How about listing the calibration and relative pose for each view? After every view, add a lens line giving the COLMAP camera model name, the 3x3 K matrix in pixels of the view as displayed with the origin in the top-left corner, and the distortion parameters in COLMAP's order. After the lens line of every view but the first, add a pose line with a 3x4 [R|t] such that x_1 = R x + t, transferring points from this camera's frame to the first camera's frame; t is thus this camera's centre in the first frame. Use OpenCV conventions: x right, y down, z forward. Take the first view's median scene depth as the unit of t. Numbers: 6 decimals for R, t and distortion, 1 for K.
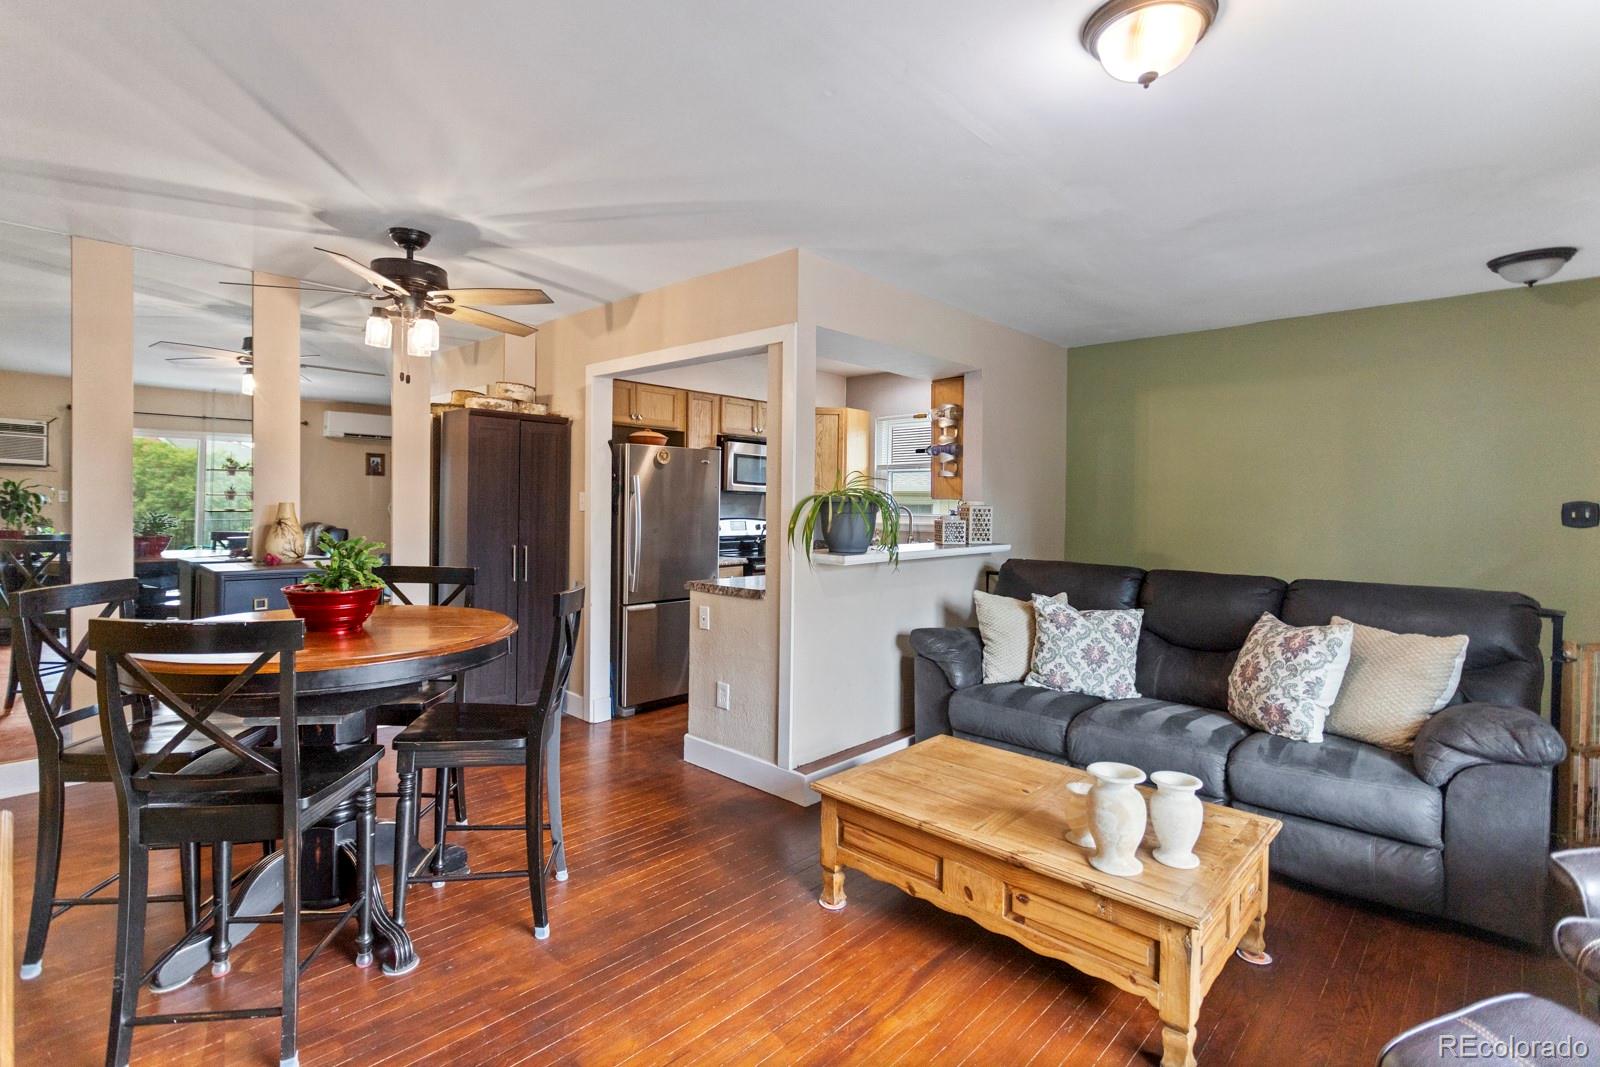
lens RADIAL K [[761.0, 0, 801.7], [0, 761.0, 514.3], [0, 0, 1]] dist [0.004928, 0.000182]
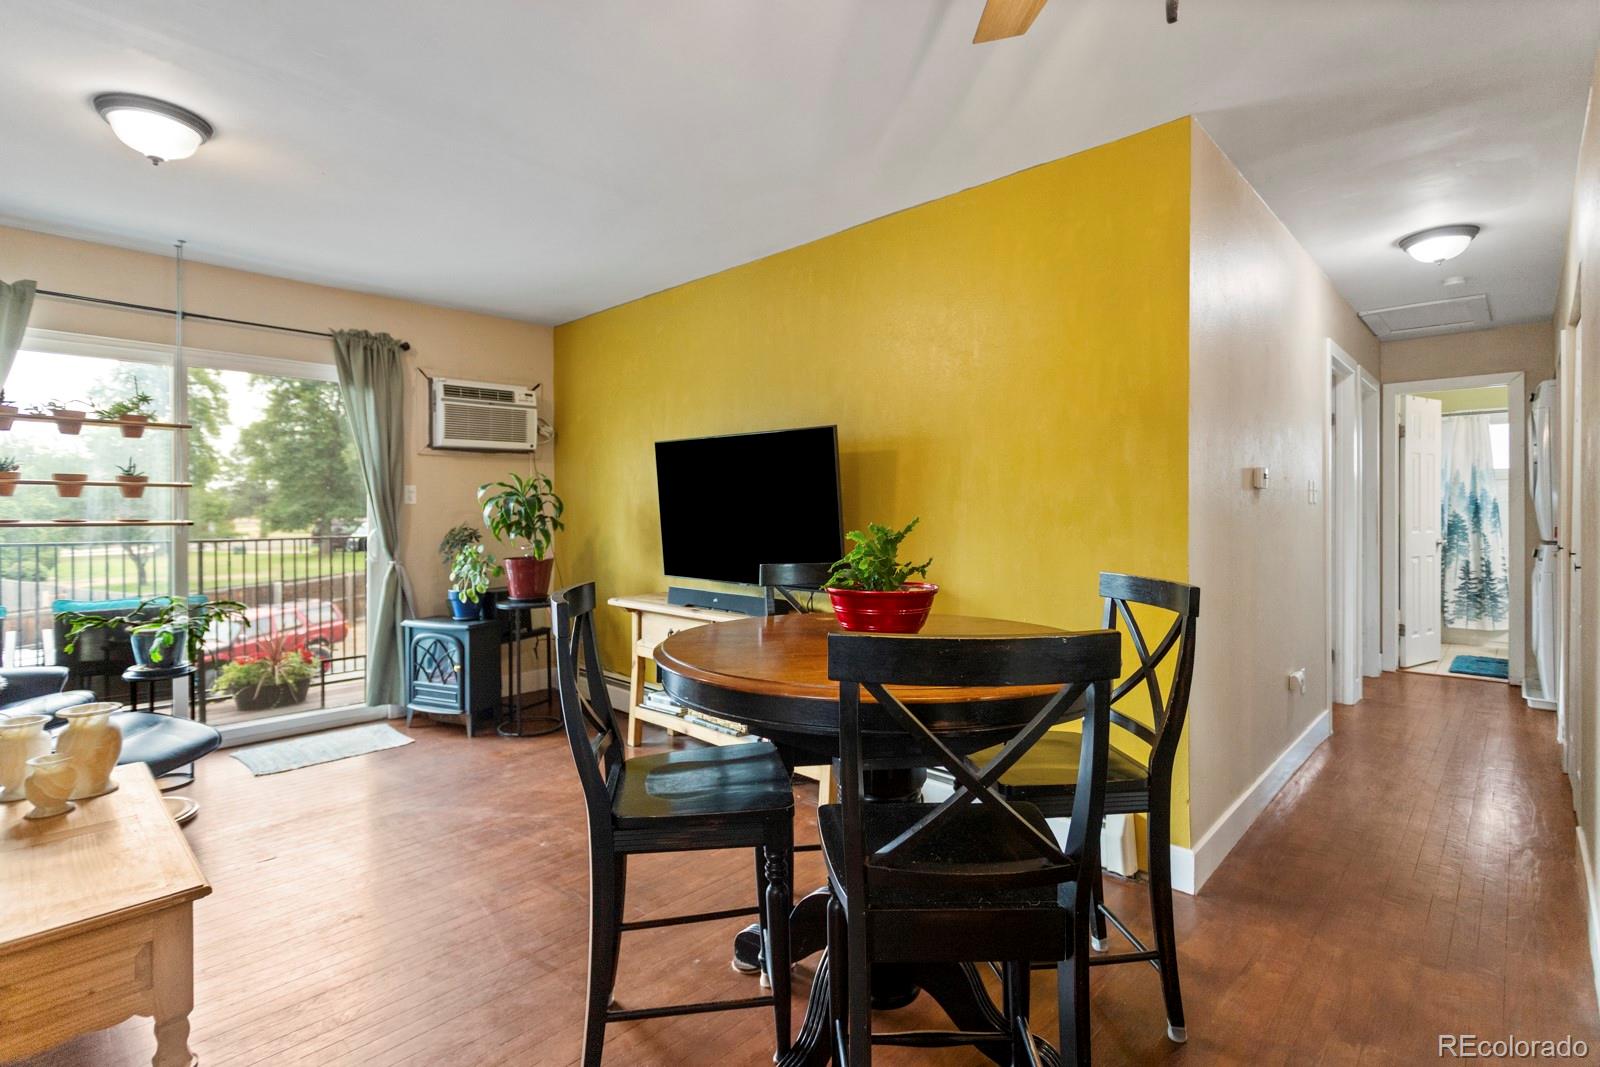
lens RADIAL K [[761.0, 0, 801.7], [0, 761.0, 514.3], [0, 0, 1]] dist [0.004928, 0.000182]
pose [[-0.999826, -0.016173, 0.009325, -0.360662], [-0.016005, 0.999714, 0.017796, 0.007070], [-0.009610, 0.017644, -0.999798, 1.187103]]
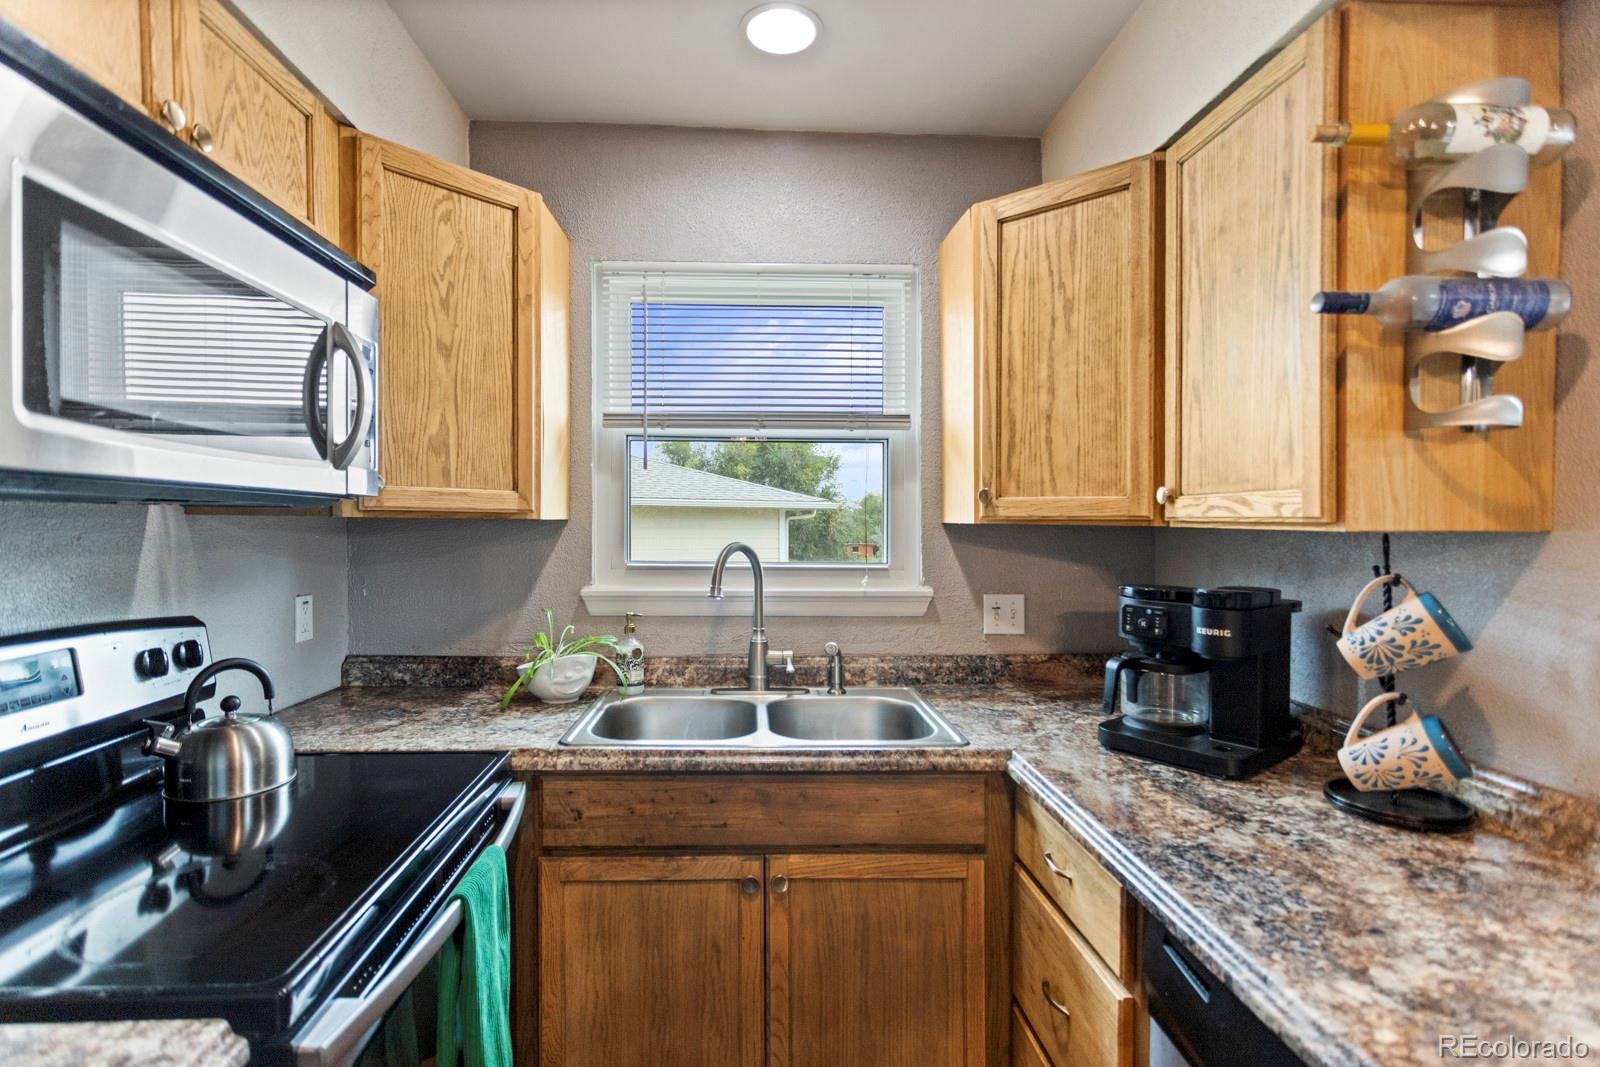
lens RADIAL K [[777.4, 0, 761.3], [0, 777.4, 528.7], [0, 0, 1]] dist [0.009043, 0.000243]
pose [[0.714382, -0.016243, 0.699568, -0.154630], [0.010500, 0.999867, 0.012492, -0.034827], [-0.699677, -0.001579, 0.714457, 1.342328]]
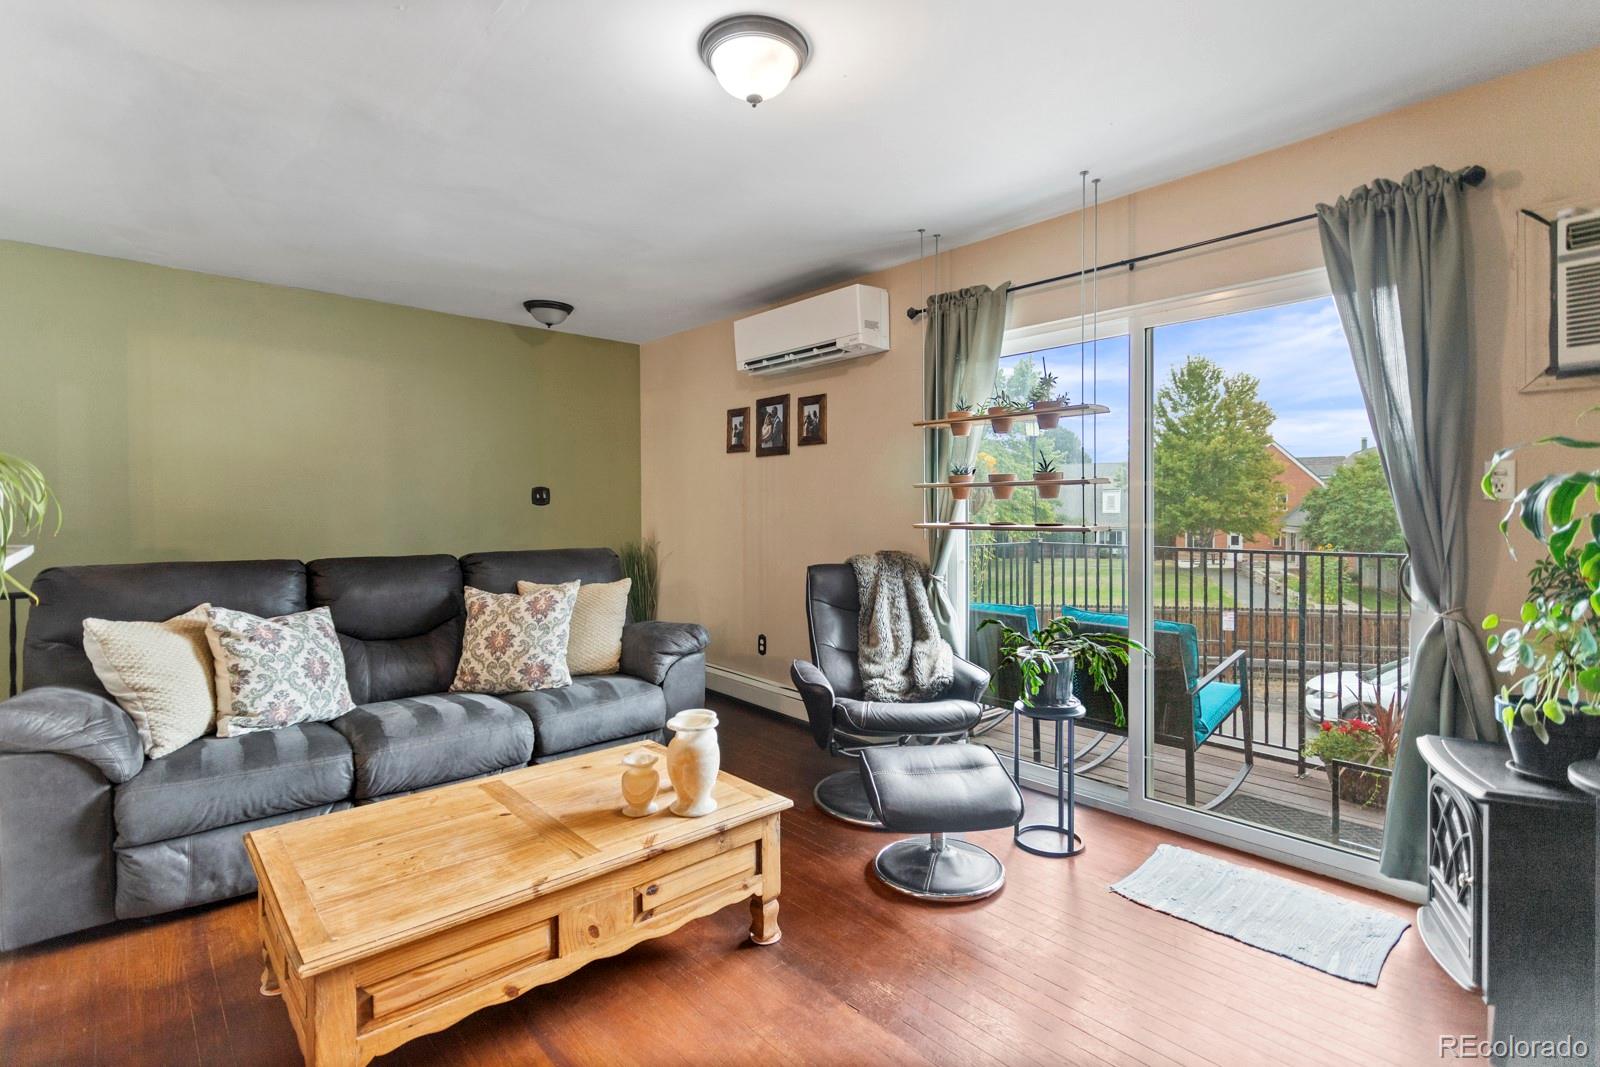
lens RADIAL K [[757.5, 0, 800.1], [0, 757.5, 521.5], [0, 0, 1]] dist [0.003594, 0.000817]
pose [[0.084027, -0.029652, 0.996022, -0.353404], [0.014449, 0.999488, 0.028537, 0.015406], [-0.996359, 0.011994, 0.084412, 0.424686]]
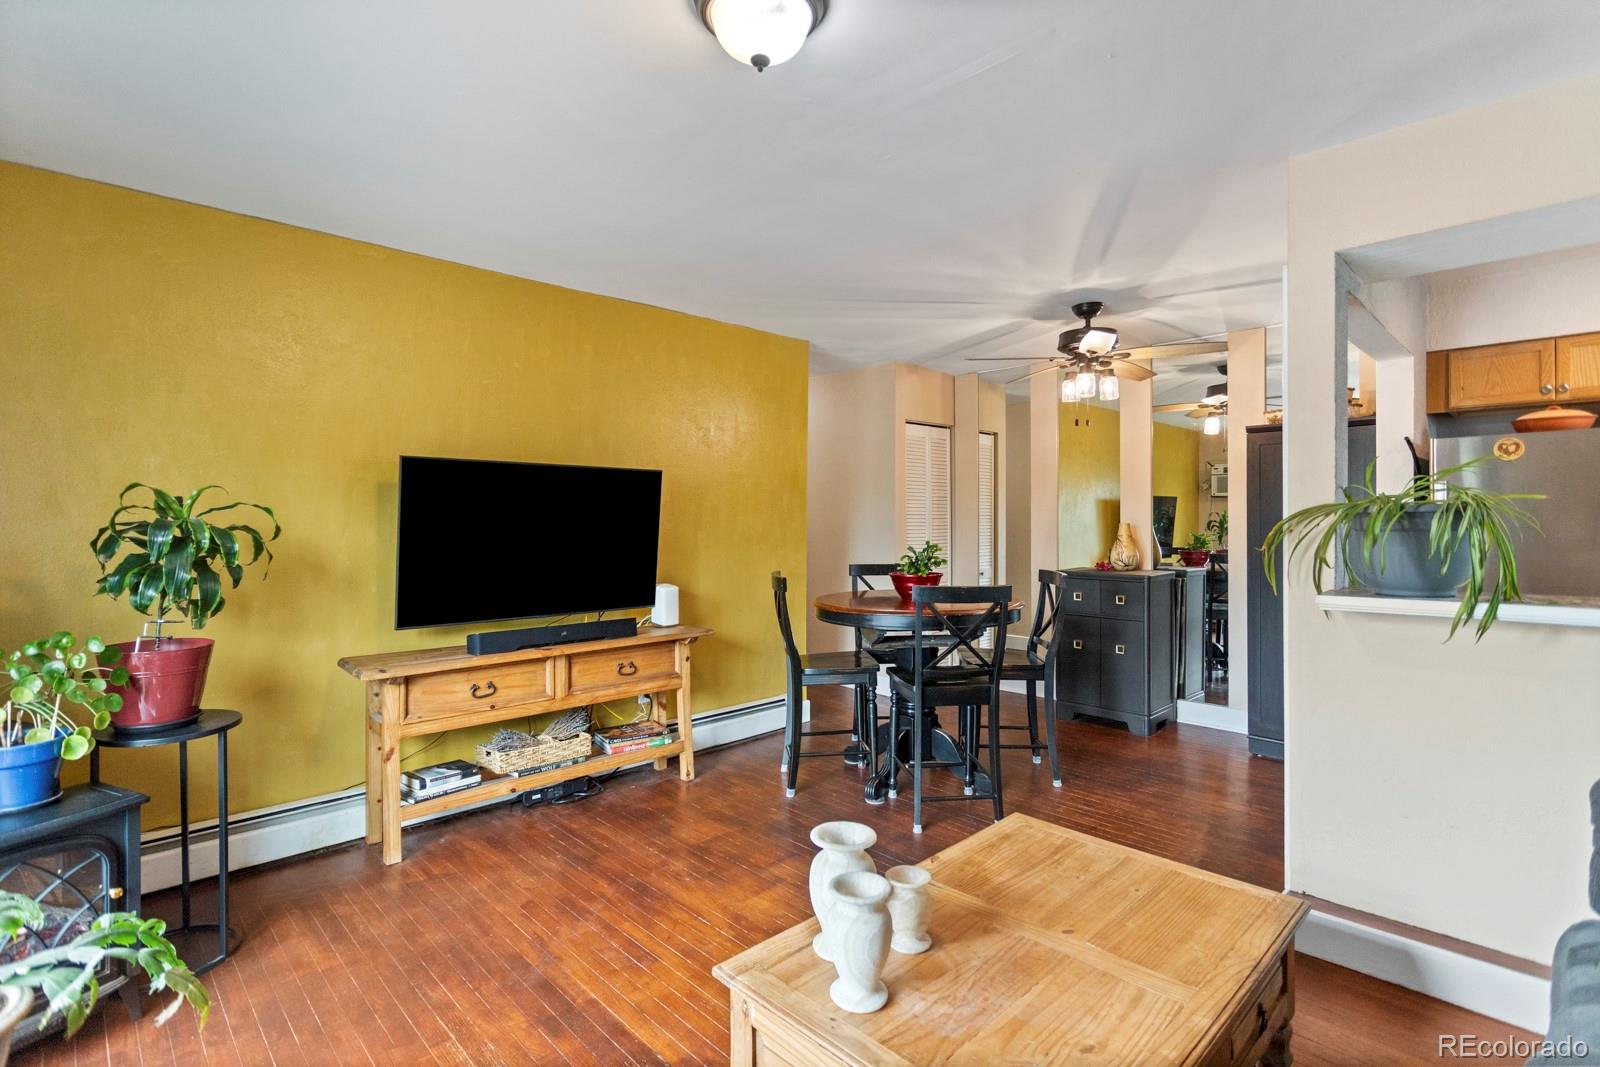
lens RADIAL K [[758.4, 0, 800.0], [0, 758.4, 533.5], [0, 0, 1]] dist [0.003344, 0.001240]
pose [[-0.047988, 0.001509, -0.998847, 0.693058], [-0.011635, 0.999930, 0.002069, 0.005450], [0.998780, 0.011721, -0.047967, 0.554184]]
